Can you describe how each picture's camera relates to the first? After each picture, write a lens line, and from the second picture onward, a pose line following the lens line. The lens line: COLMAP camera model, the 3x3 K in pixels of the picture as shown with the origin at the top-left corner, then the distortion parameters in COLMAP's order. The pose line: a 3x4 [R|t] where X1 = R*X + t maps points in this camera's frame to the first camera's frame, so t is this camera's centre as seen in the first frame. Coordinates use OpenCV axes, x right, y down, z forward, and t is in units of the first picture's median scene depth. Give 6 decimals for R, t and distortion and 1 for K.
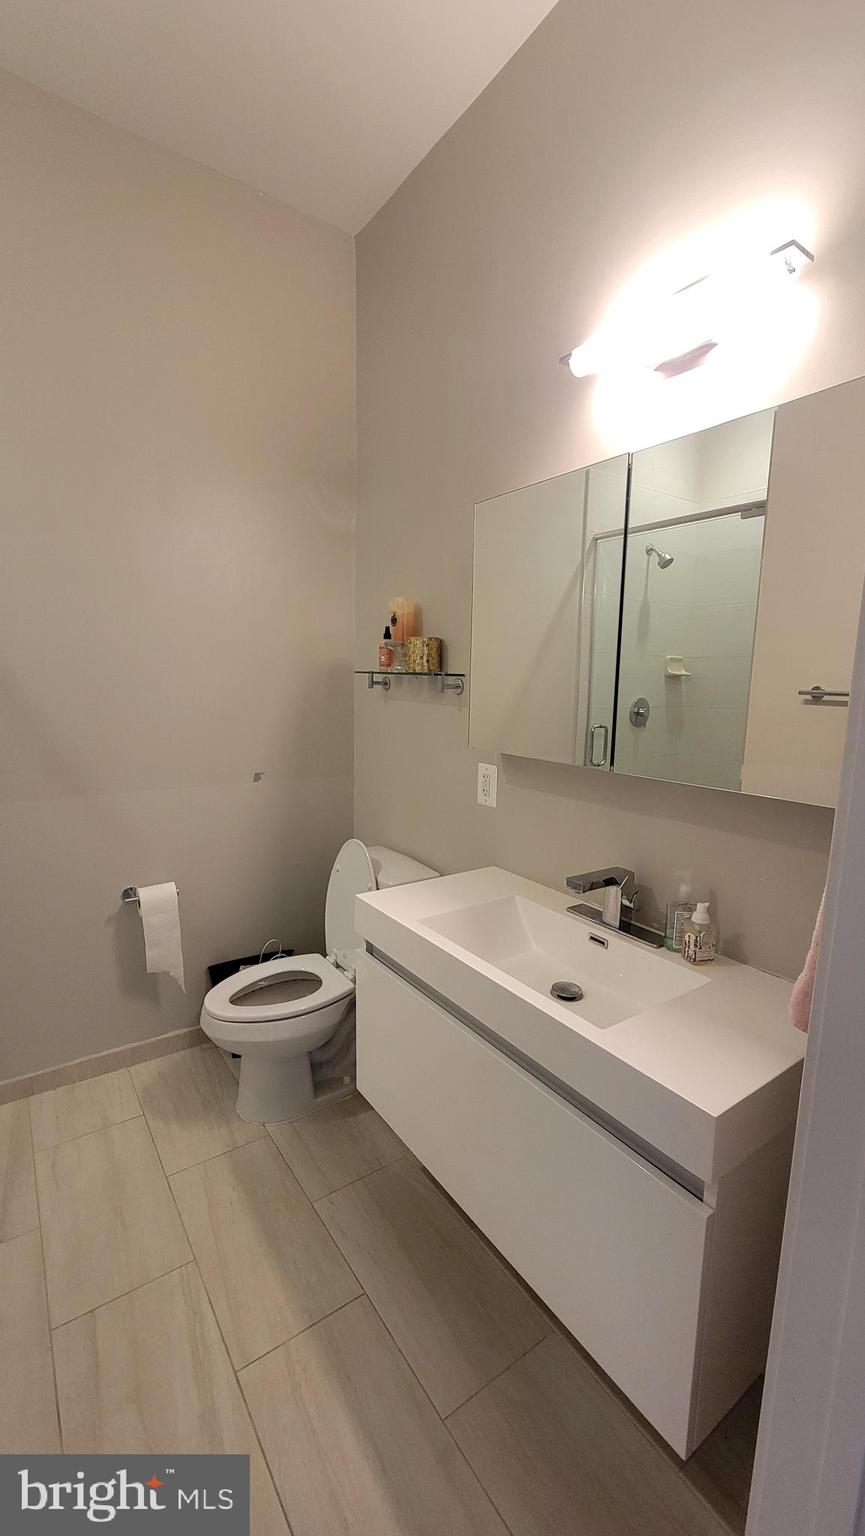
lens RADIAL K [[628.8, 0, 425.2], [0, 628.8, 768.3], [0, 0, 1]] dist [-0.006827, 0.001327]
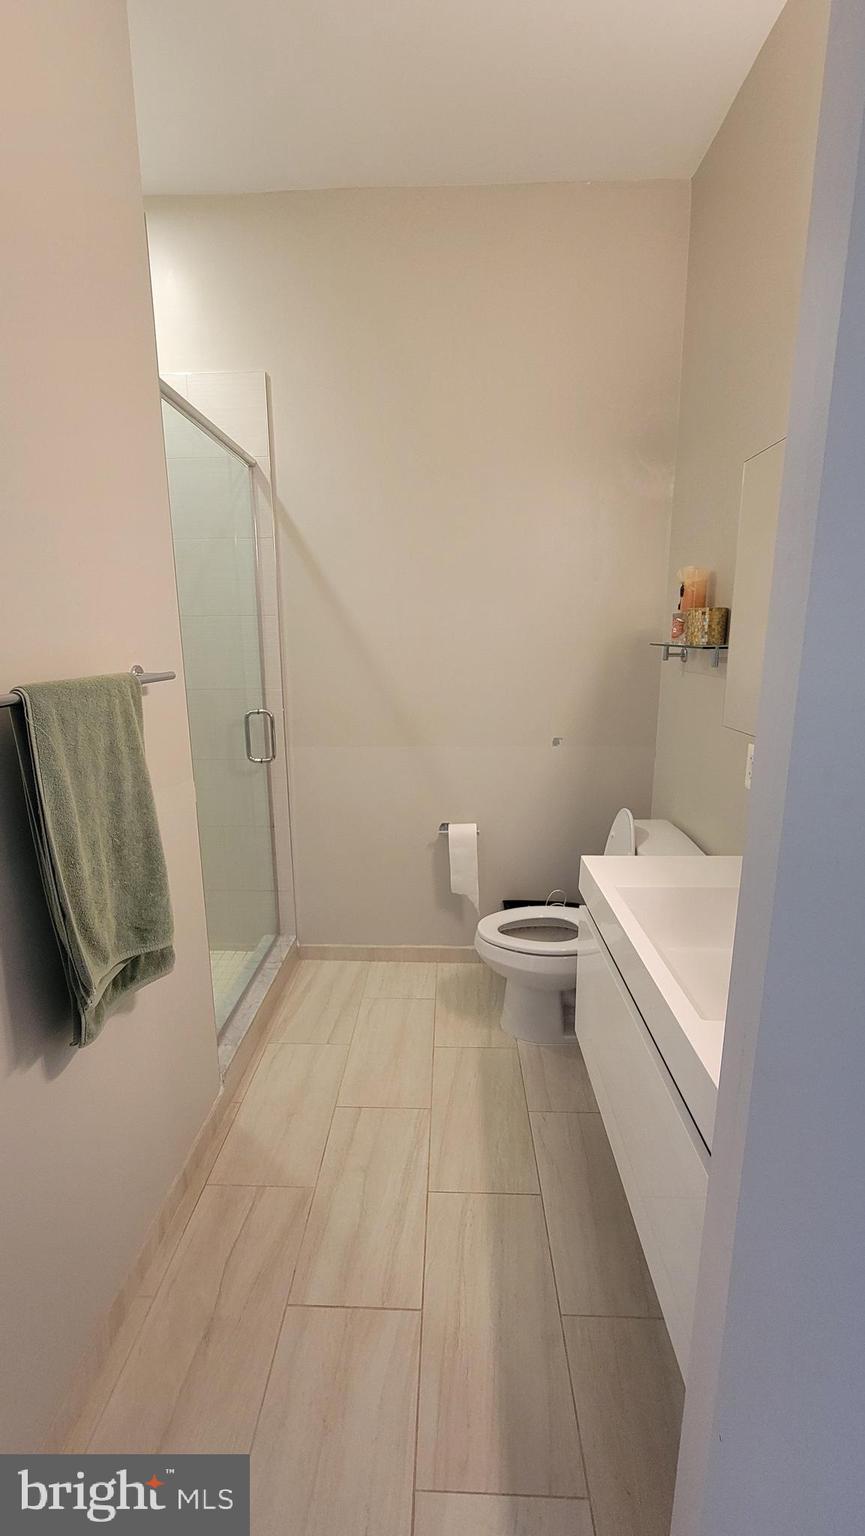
lens RADIAL K [[628.8, 0, 428.0], [0, 628.8, 767.5], [0, 0, 1]] dist [-0.006827, 0.001327]
pose [[0.798913, 0.096787, -0.593608, 0.244041], [-0.061220, 0.994927, 0.079829, -0.017882], [0.598323, -0.027435, 0.800785, -0.020479]]
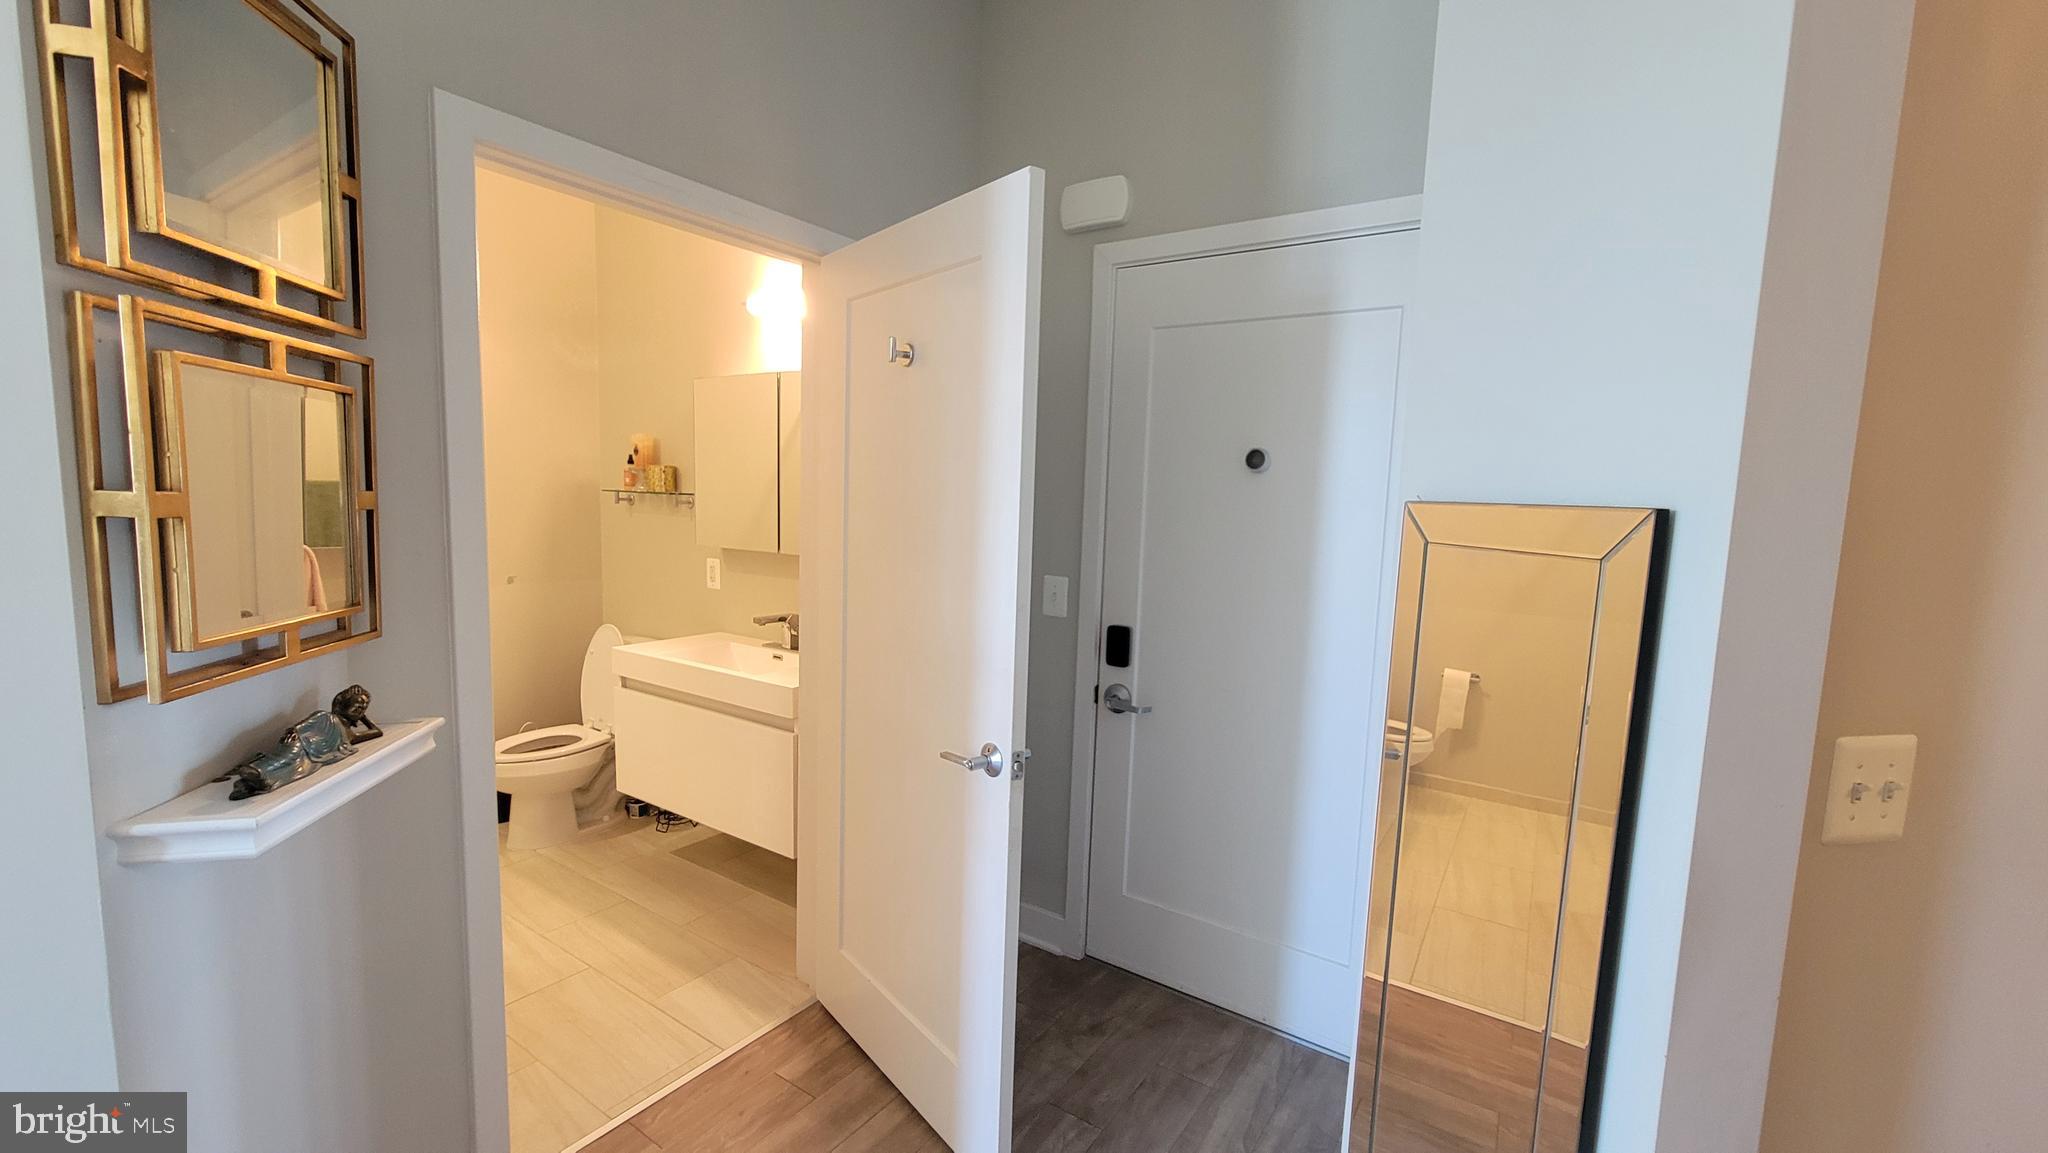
lens RADIAL K [[838.5, 0, 1033.6], [0, 838.5, 588.8], [0, 0, 1]] dist [-0.006827, 0.001327]
pose [[0.927596, -0.032625, 0.372157, 0.059903], [0.042338, 0.998942, -0.017957, 0.113328], [-0.371178, 0.032413, 0.927996, -0.900657]]
